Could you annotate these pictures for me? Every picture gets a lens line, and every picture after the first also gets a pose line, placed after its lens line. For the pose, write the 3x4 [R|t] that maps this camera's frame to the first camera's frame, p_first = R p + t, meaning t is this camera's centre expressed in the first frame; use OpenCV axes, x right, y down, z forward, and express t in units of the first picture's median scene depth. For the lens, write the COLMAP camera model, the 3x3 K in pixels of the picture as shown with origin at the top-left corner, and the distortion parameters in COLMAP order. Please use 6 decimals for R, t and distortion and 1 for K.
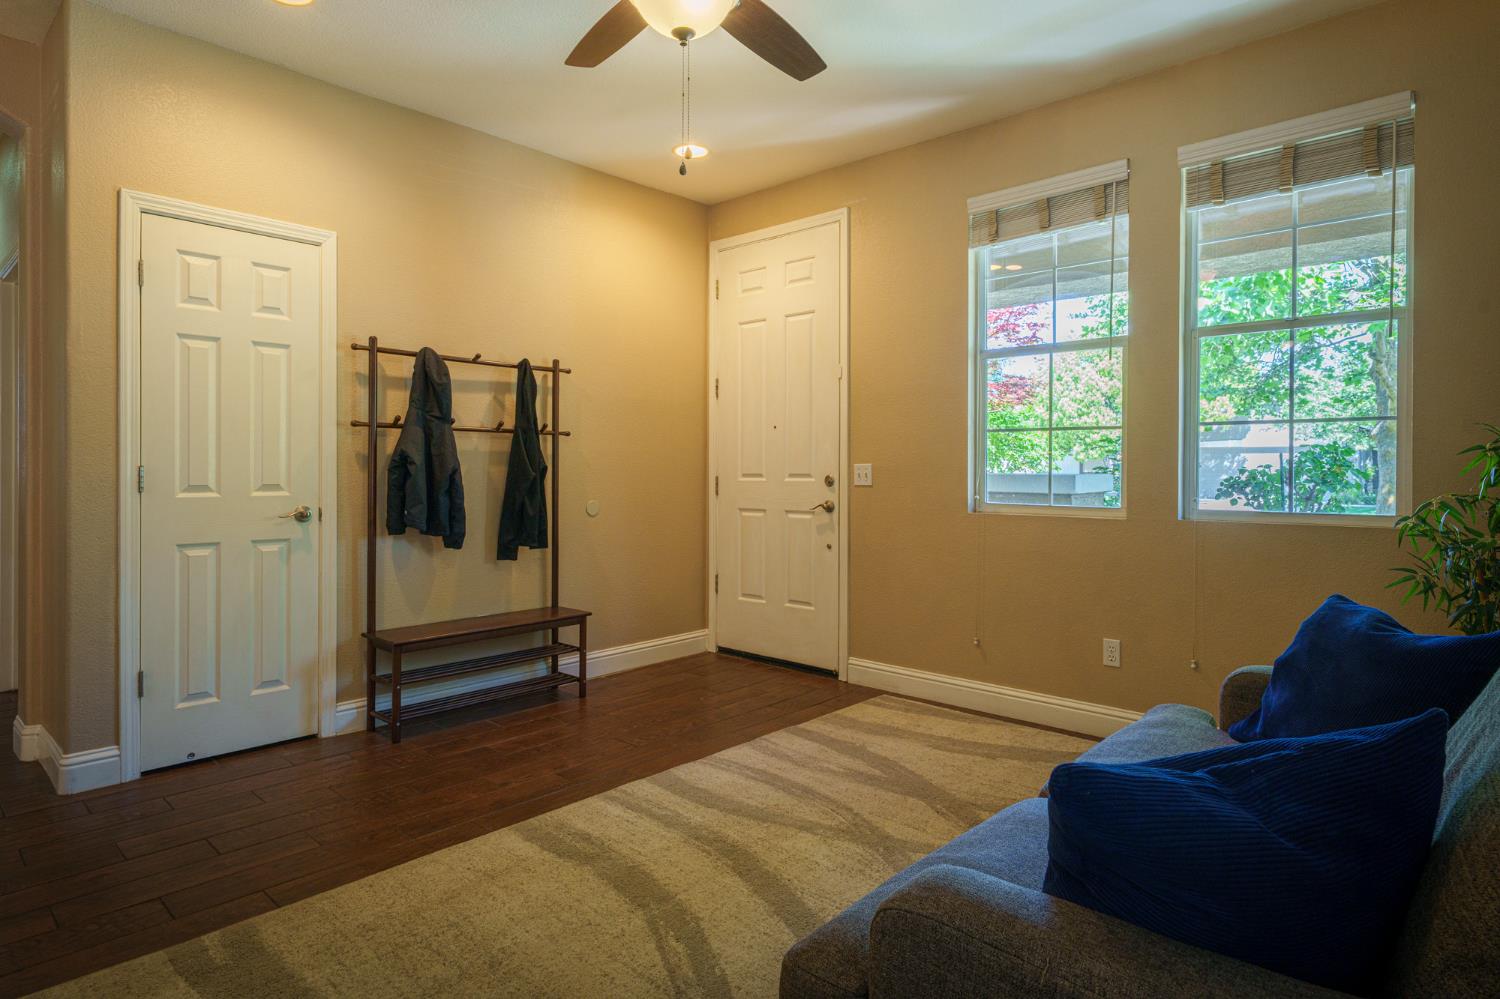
lens RADIAL K [[822.3, 0, 751.0], [0, 822.3, 473.8], [0, 0, 1]] dist [0.000373, 0.000244]
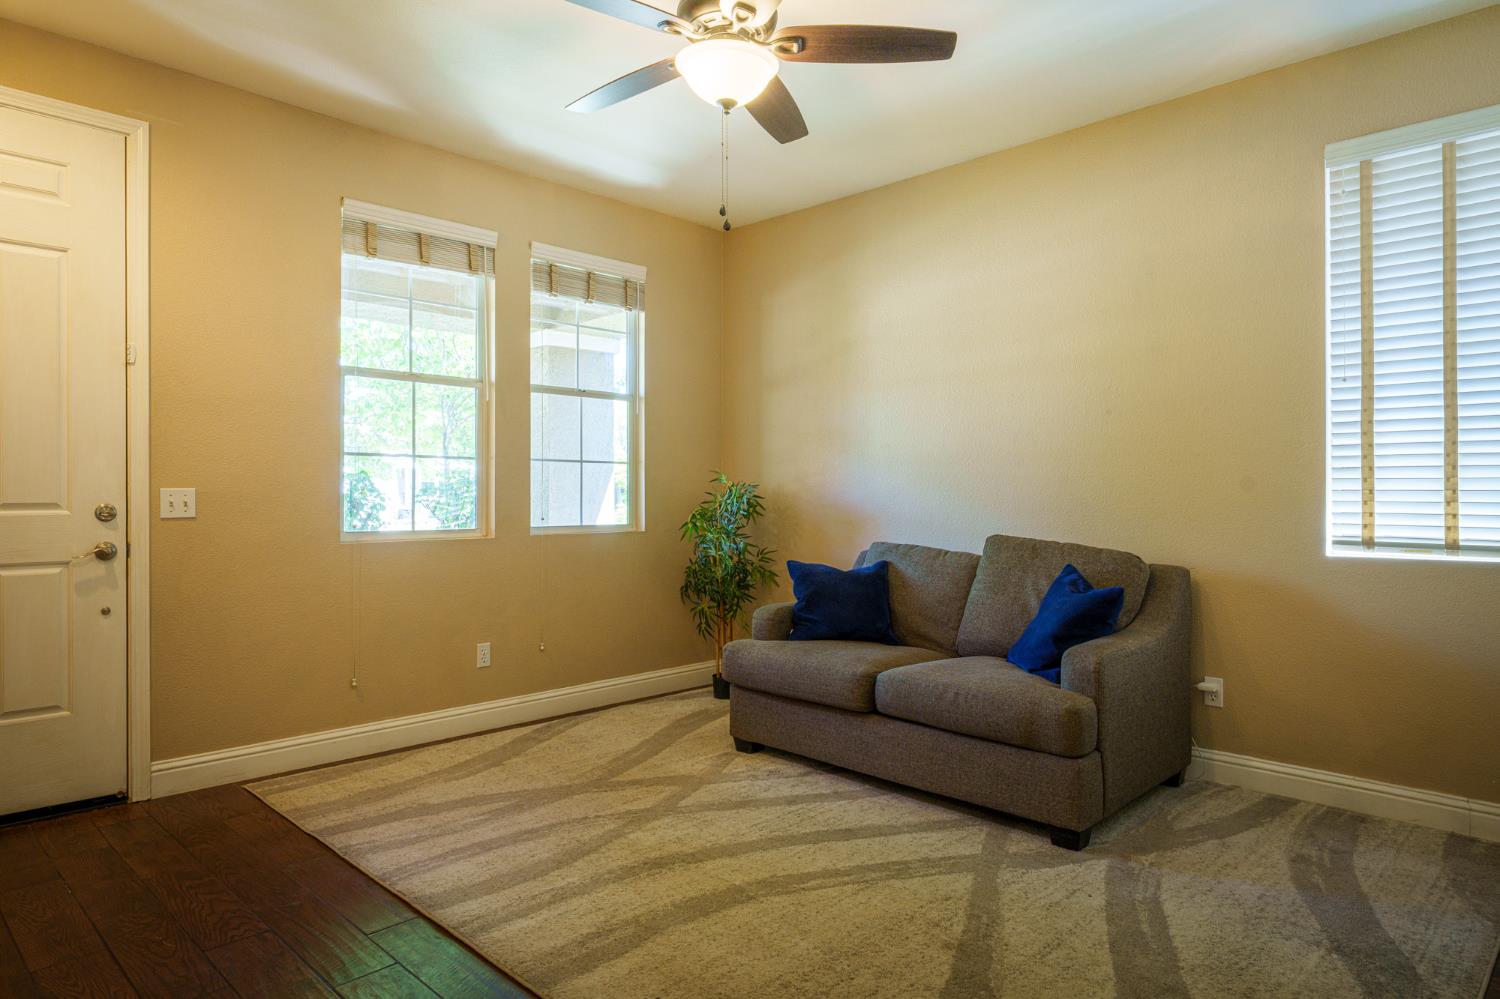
lens RADIAL K [[900.6, 0, 755.4], [0, 900.6, 493.7], [0, 0, 1]] dist [0.008538, 0.000017]
pose [[0.028064, -0.000755, 0.999606, -0.486703], [0.002471, 0.999997, 0.000686, -0.005054], [-0.999603, 0.002450, 0.028066, 0.350769]]
